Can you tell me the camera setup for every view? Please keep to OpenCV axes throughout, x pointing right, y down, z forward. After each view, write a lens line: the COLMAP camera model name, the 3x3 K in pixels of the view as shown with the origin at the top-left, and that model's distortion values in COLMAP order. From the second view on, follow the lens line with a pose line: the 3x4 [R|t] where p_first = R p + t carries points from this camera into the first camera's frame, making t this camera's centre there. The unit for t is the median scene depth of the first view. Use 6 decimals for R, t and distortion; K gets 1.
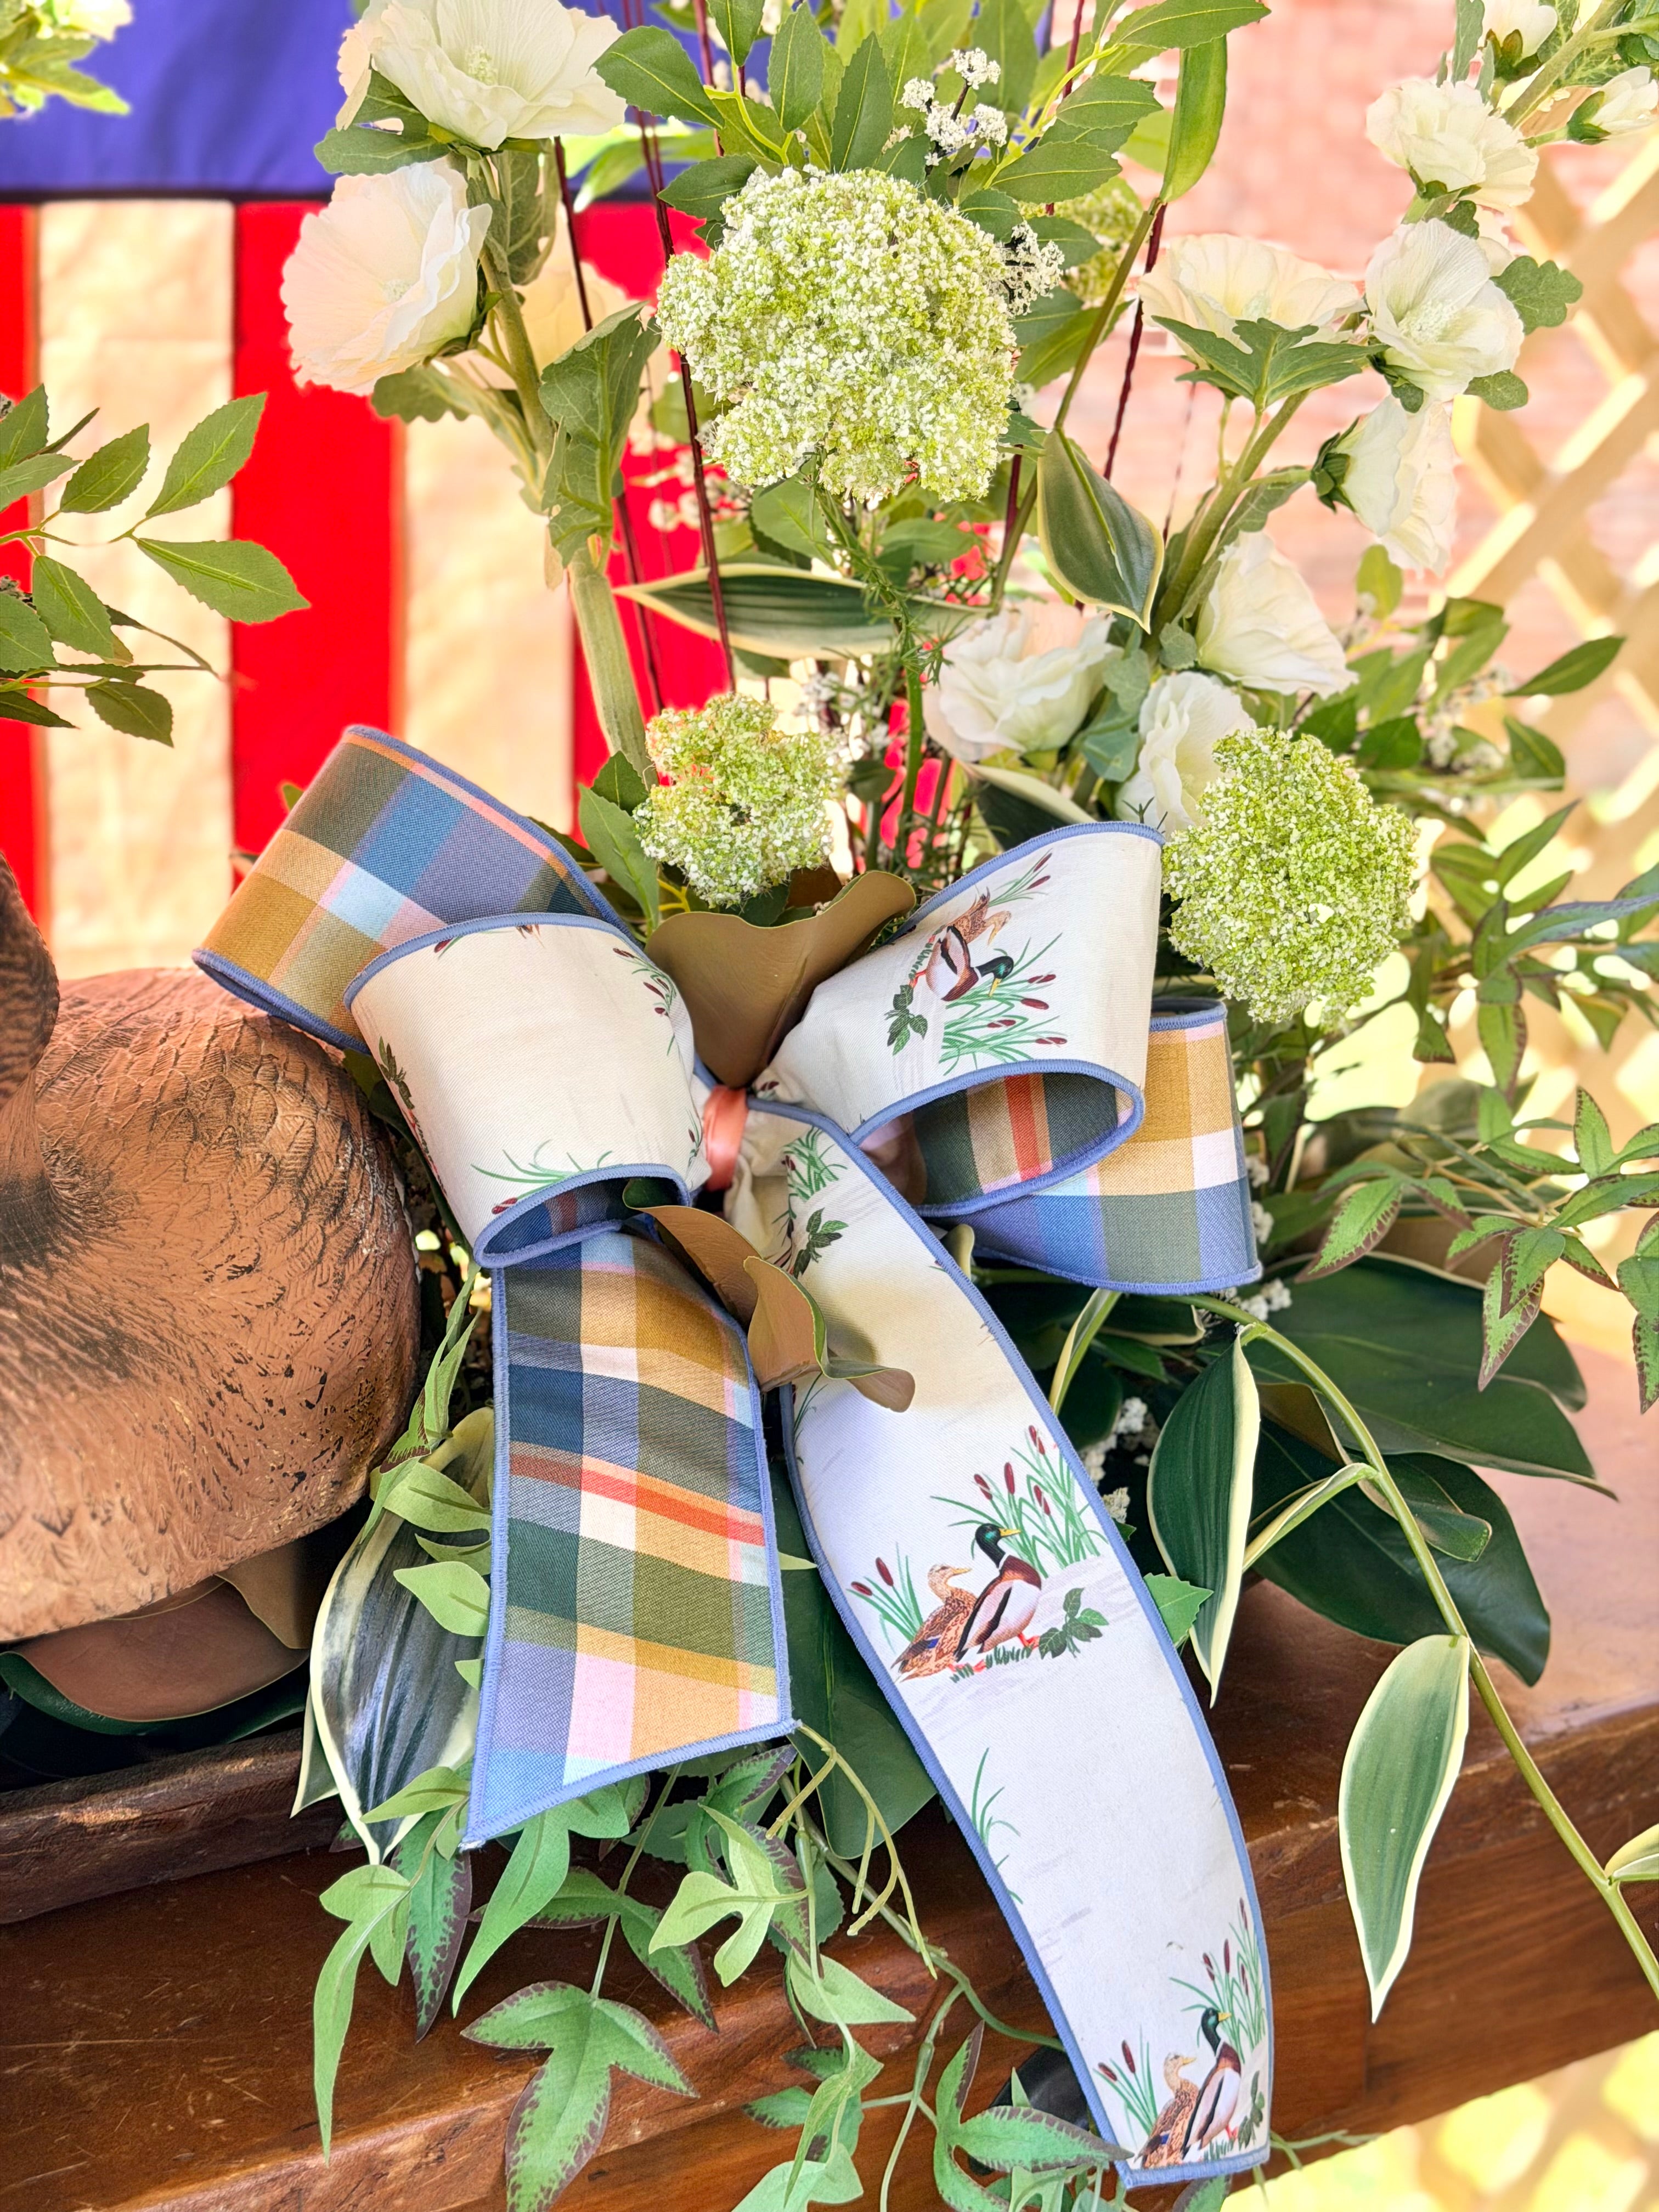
lens RADIAL K [[3093.2, 0, 833.7], [0, 3093.2, 1107.8], [0, 0, 1]] dist [0.124740, 0.000000]
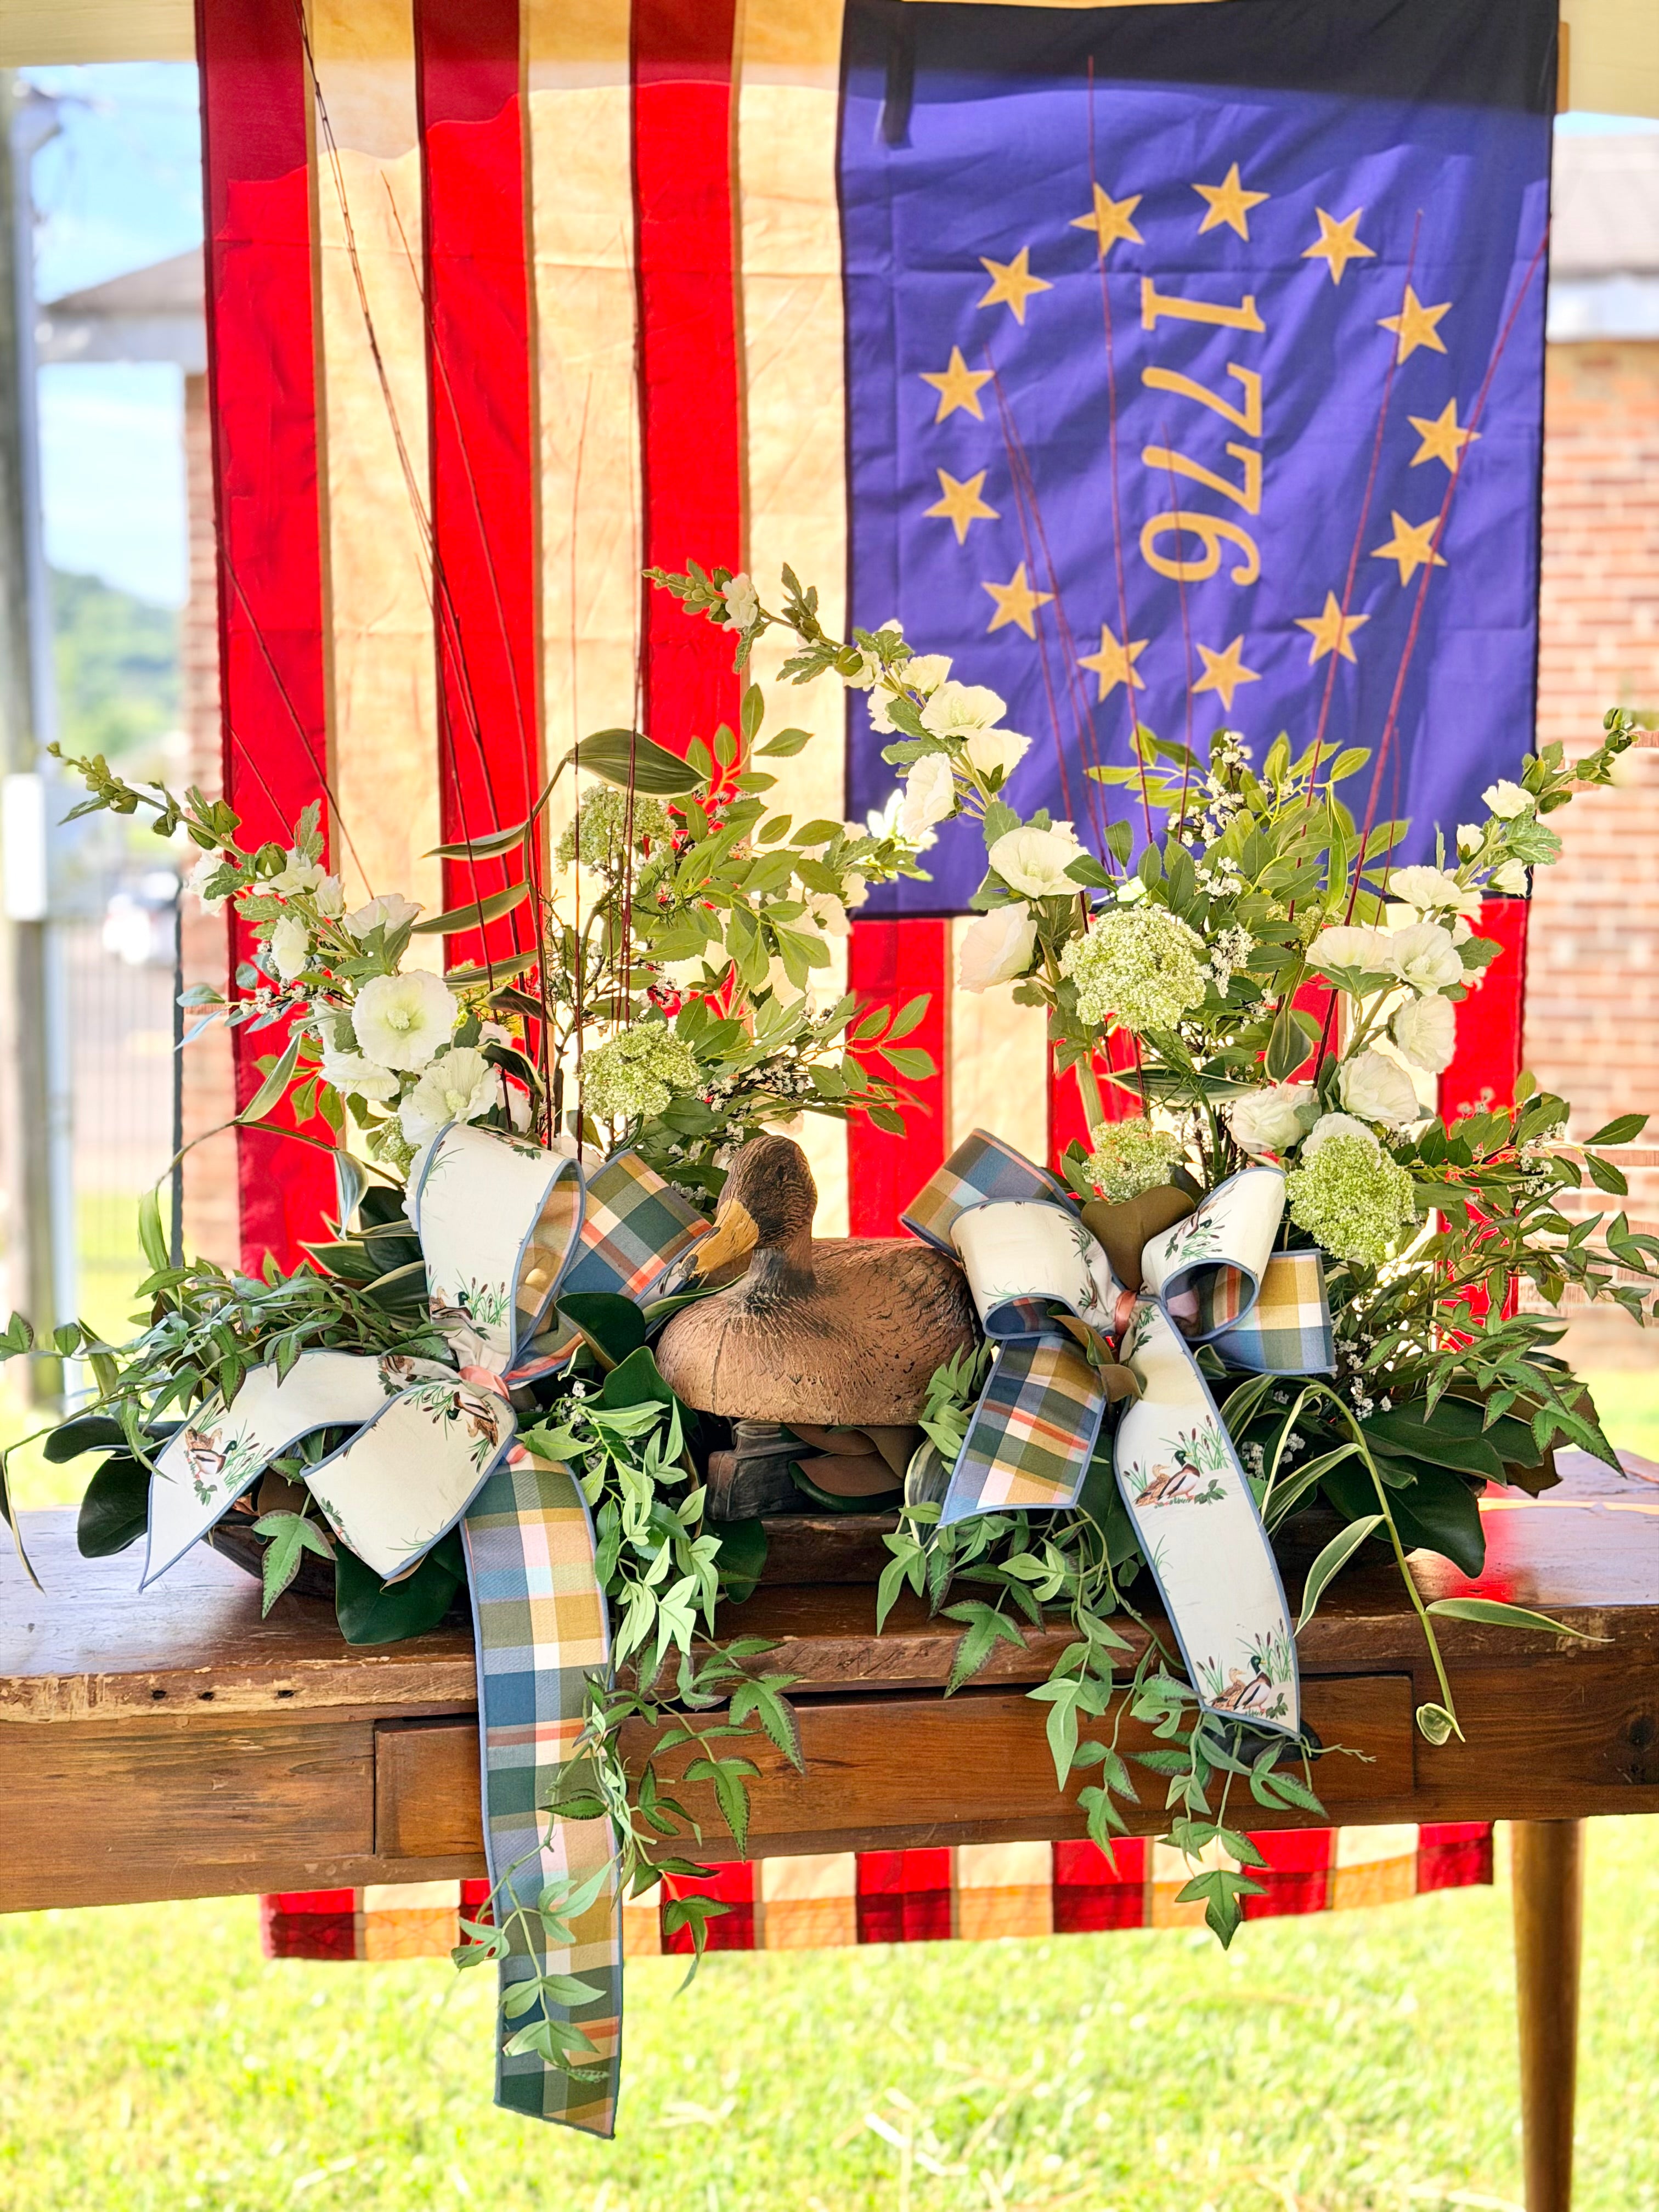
lens RADIAL K [[3093.2, 0, 828.0], [0, 3093.2, 1097.8], [0, 0, 1]] dist [0.124740, 0.000000]
pose [[0.931789, 0.010611, -0.362846, 0.661934], [-0.081986, 0.979896, -0.181885, 0.325545], [0.353622, 0.199226, 0.913926, -1.338810]]
